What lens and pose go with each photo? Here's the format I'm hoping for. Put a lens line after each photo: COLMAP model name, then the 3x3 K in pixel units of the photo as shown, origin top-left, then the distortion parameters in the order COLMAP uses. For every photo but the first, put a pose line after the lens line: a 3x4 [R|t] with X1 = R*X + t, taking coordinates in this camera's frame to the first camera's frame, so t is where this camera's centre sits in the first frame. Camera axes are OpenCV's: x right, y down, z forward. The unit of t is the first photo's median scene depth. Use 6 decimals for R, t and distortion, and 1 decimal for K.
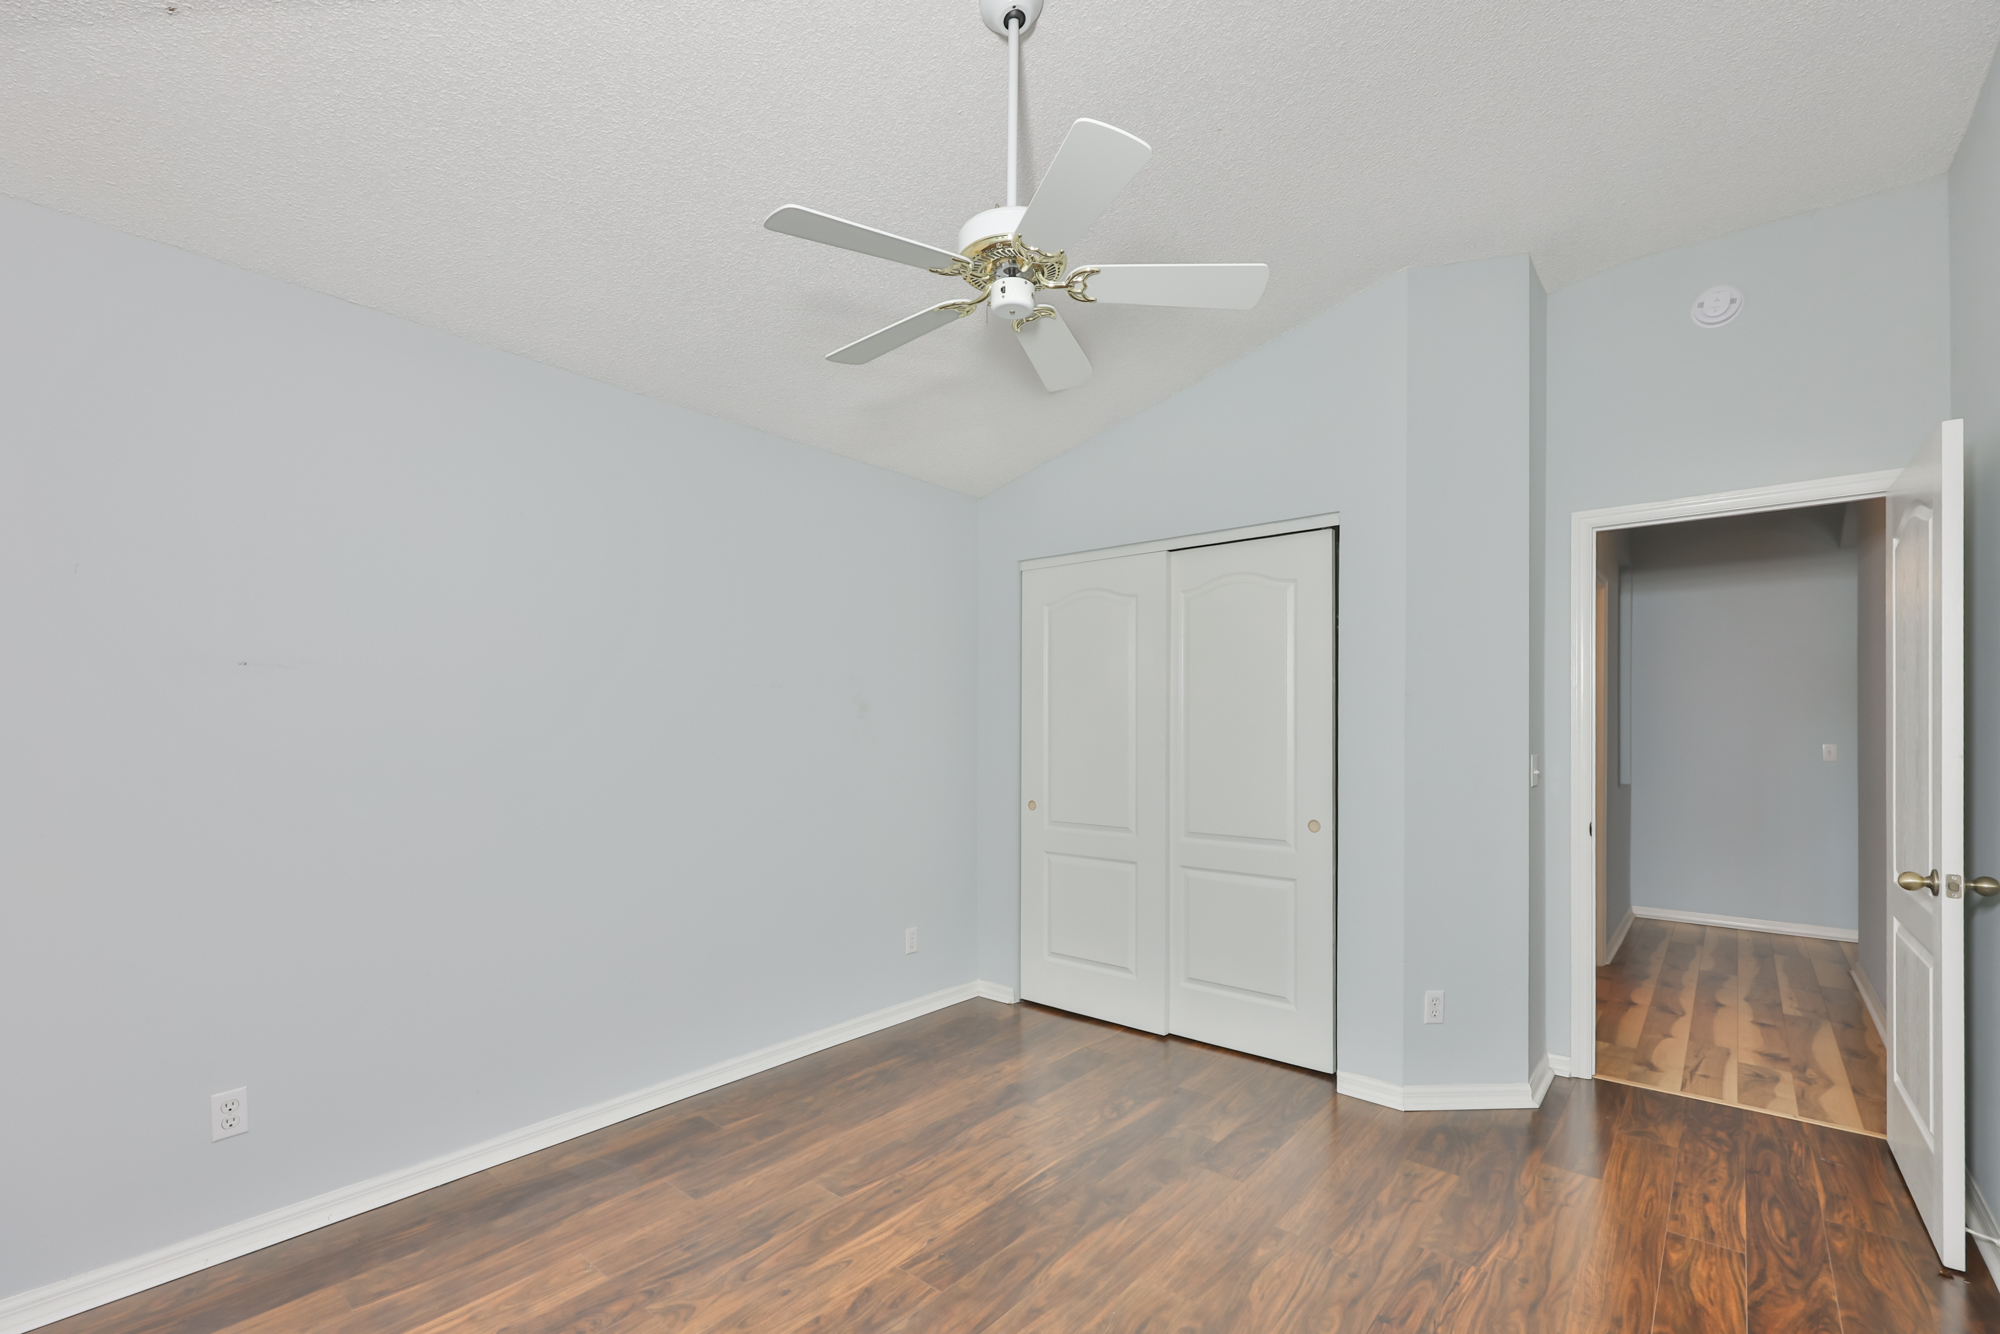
lens RADIAL K [[867.4, 0, 992.4], [0, 867.4, 724.0], [0, 0, 1]] dist [-0.000958, -0.000784]
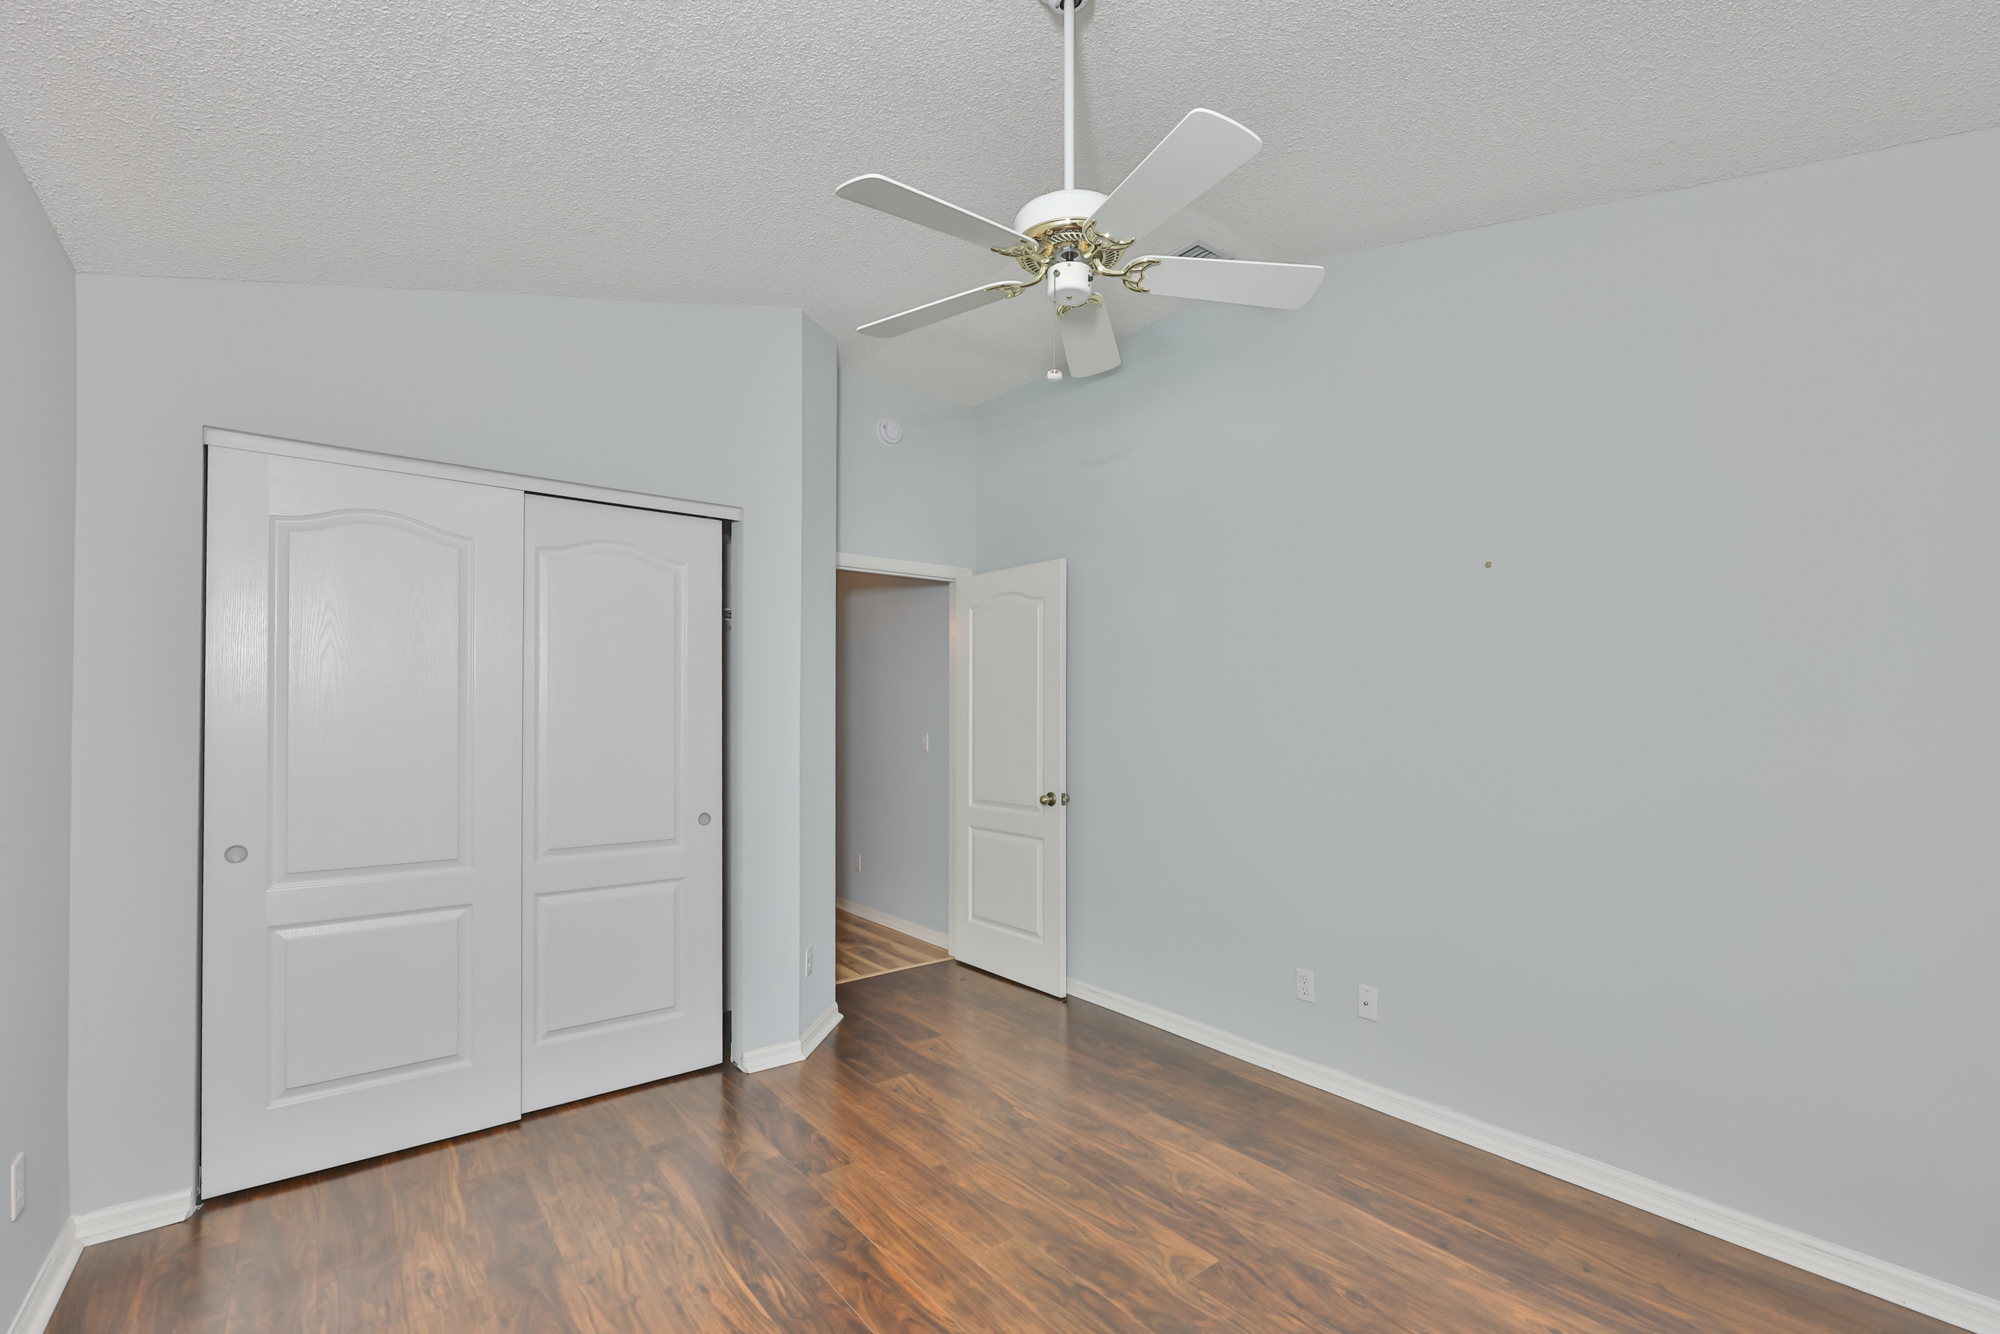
lens RADIAL K [[867.4, 0, 986.7], [0, 867.4, 714.6], [0, 0, 1]] dist [-0.000958, -0.000784]
pose [[0.213798, -0.003586, 0.976871, -0.666222], [-0.002184, 0.999989, 0.004149, -0.006605], [-0.976875, -0.003020, 0.213788, 0.618668]]
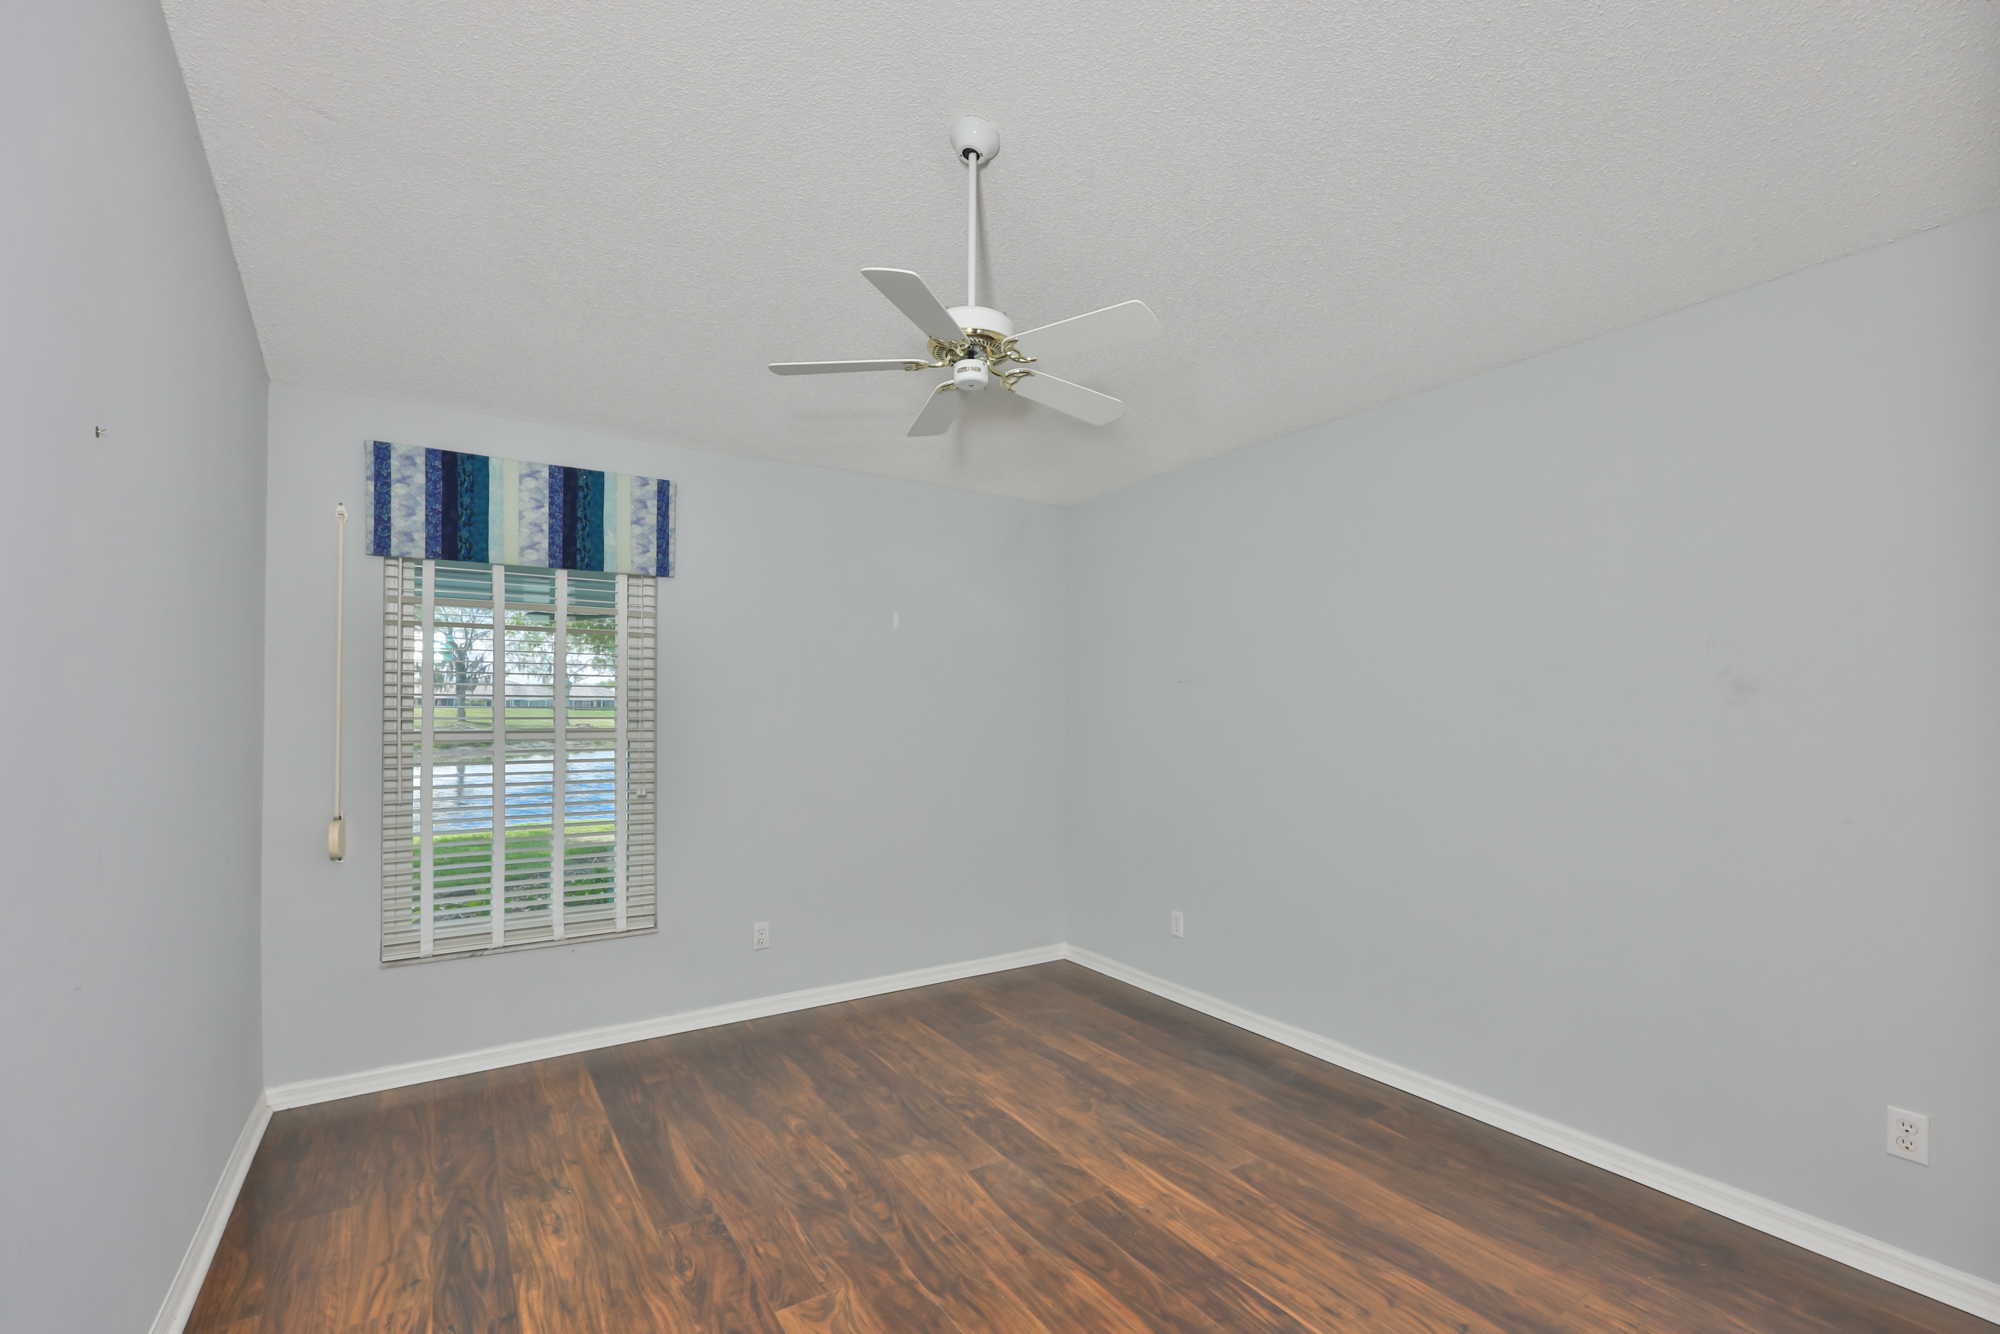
lens RADIAL K [[867.4, 0, 1010.3], [0, 867.4, 681.0], [0, 0, 1]] dist [-0.000958, -0.000784]
pose [[-0.277387, -0.037744, -0.960016, 0.860592], [0.001916, 0.999204, -0.039838, 0.002136], [0.960756, -0.012890, -0.277094, 0.984356]]
